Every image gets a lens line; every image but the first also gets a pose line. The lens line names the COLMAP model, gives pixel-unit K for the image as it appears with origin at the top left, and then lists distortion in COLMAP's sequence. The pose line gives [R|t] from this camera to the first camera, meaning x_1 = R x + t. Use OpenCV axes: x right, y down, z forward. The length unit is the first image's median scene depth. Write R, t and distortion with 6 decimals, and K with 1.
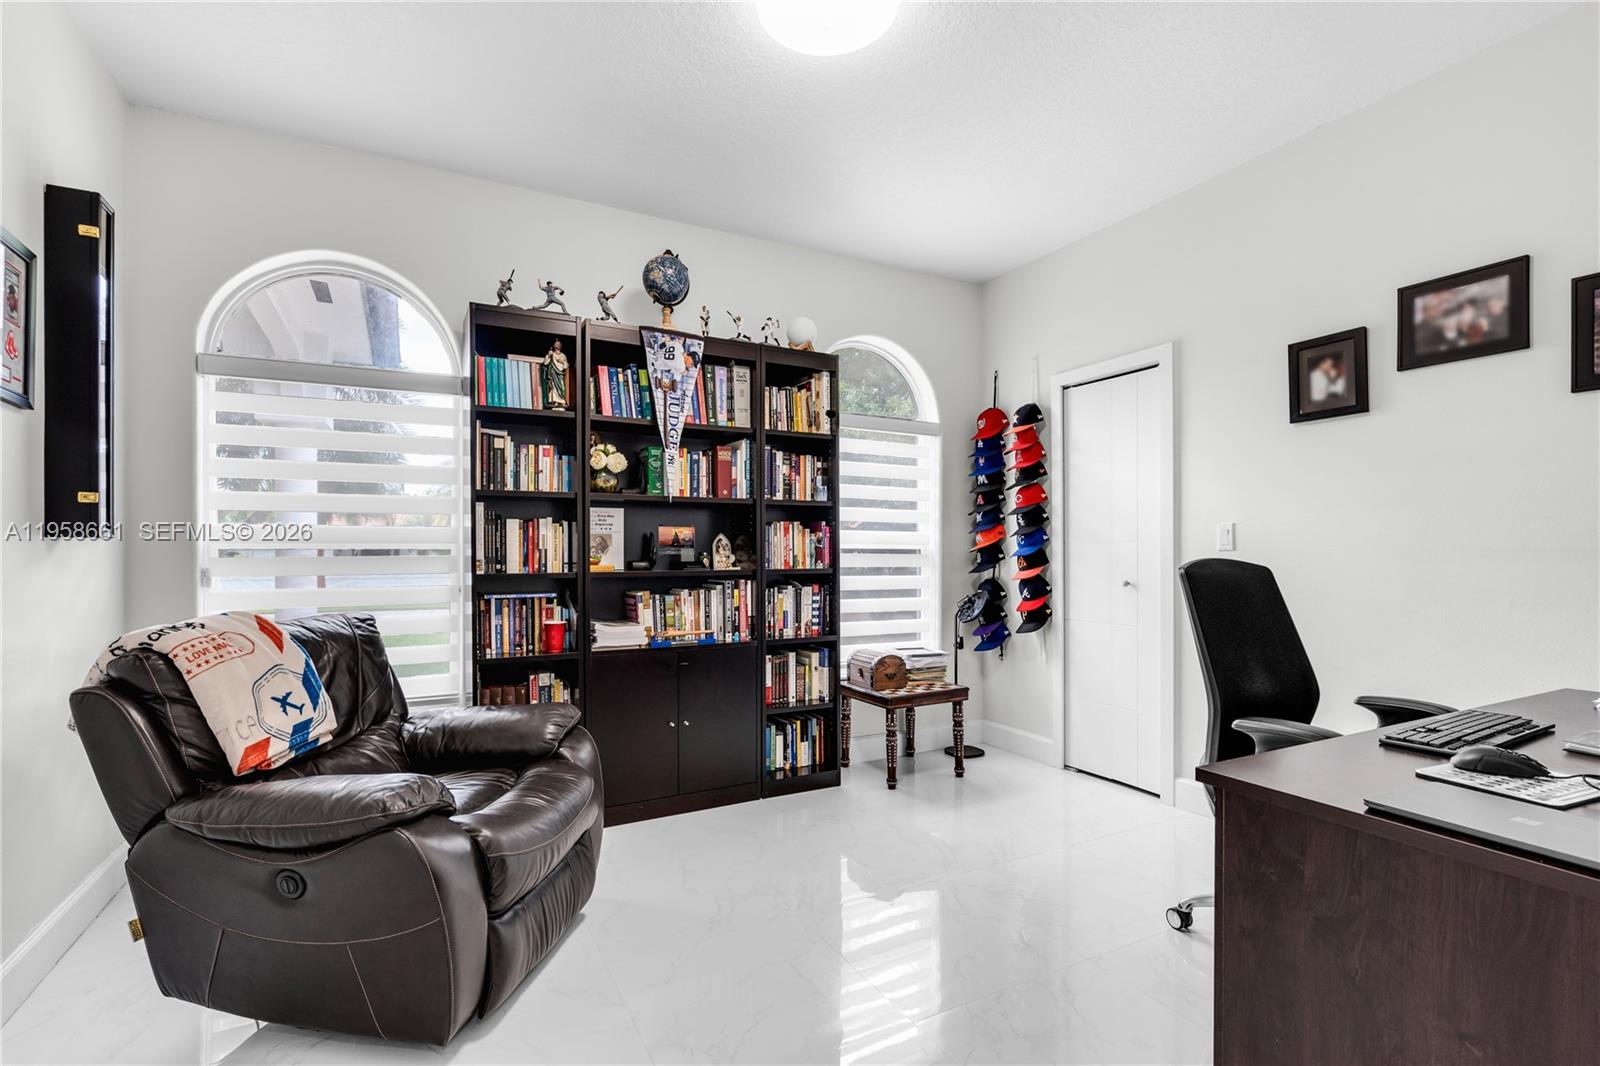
lens RADIAL K [[732.5, 0, 797.8], [0, 732.5, 540.0], [0, 0, 1]] dist [-0.005077, 0.001085]
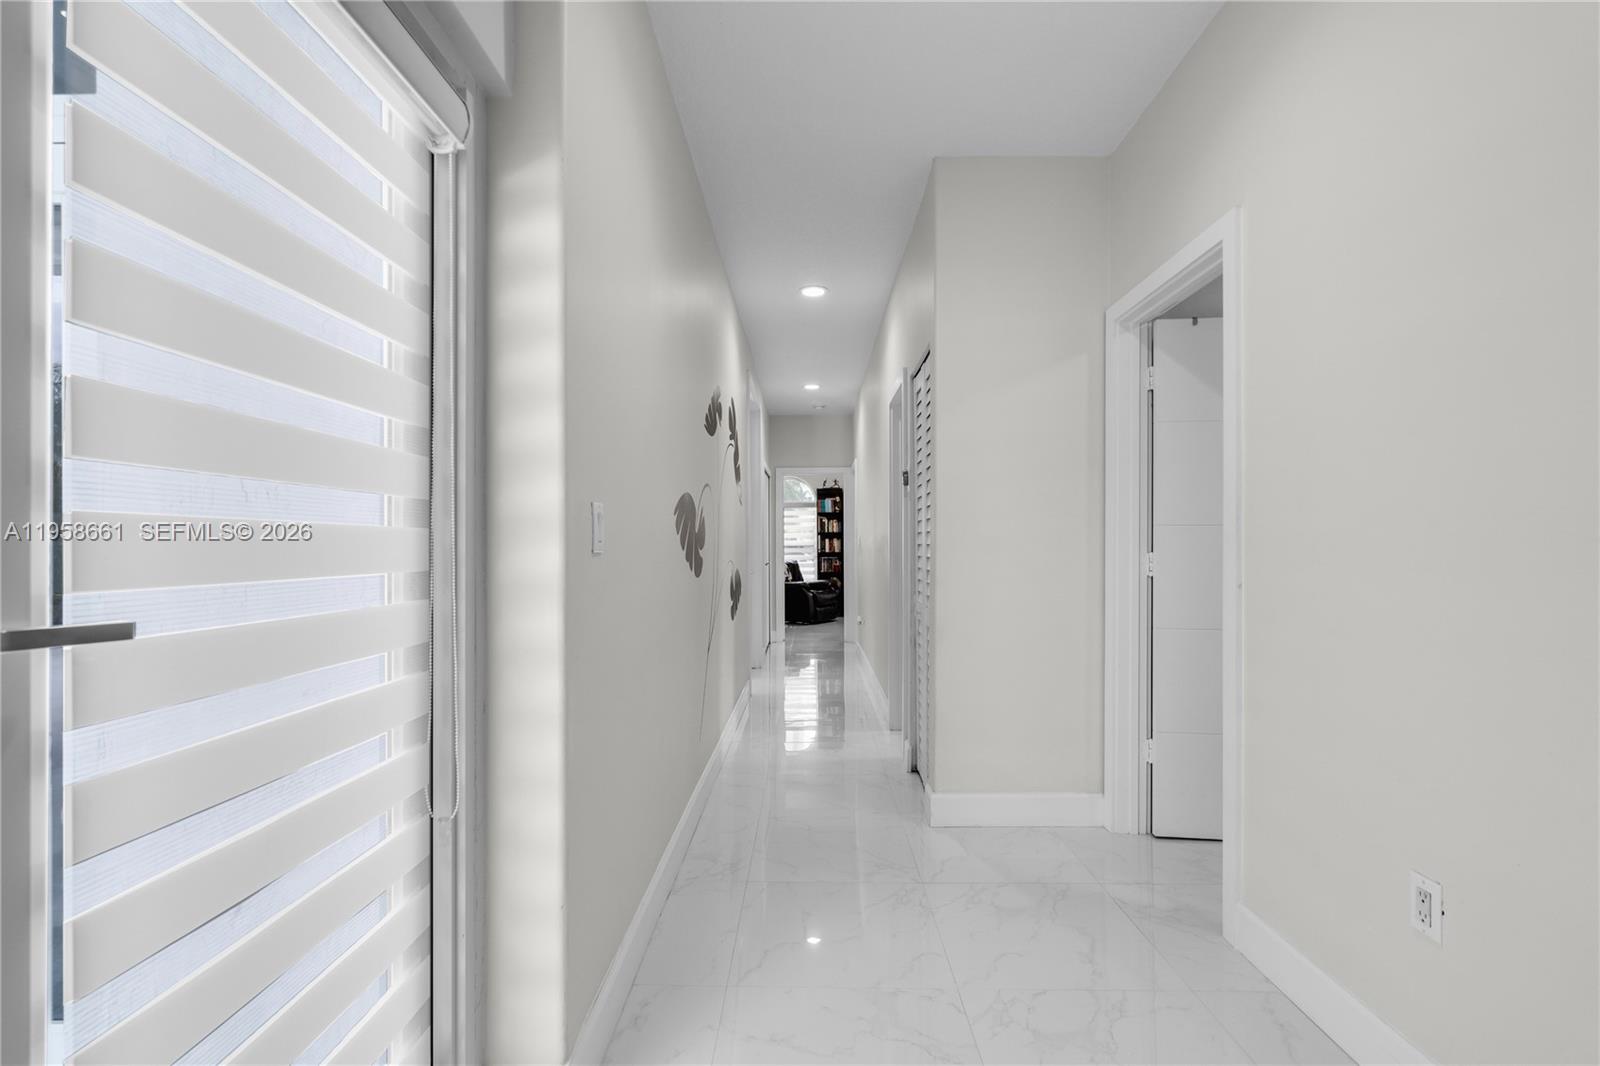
lens RADIAL K [[732.5, 0, 800.0], [0, 732.5, 540.6], [0, 0, 1]] dist [-0.005077, 0.001085]
pose [[0.876853, 0.000914, -0.480758, 1.441483], [-0.002202, 0.999995, -0.002116, -0.010835], [0.480754, 0.002914, 0.876851, -2.649900]]
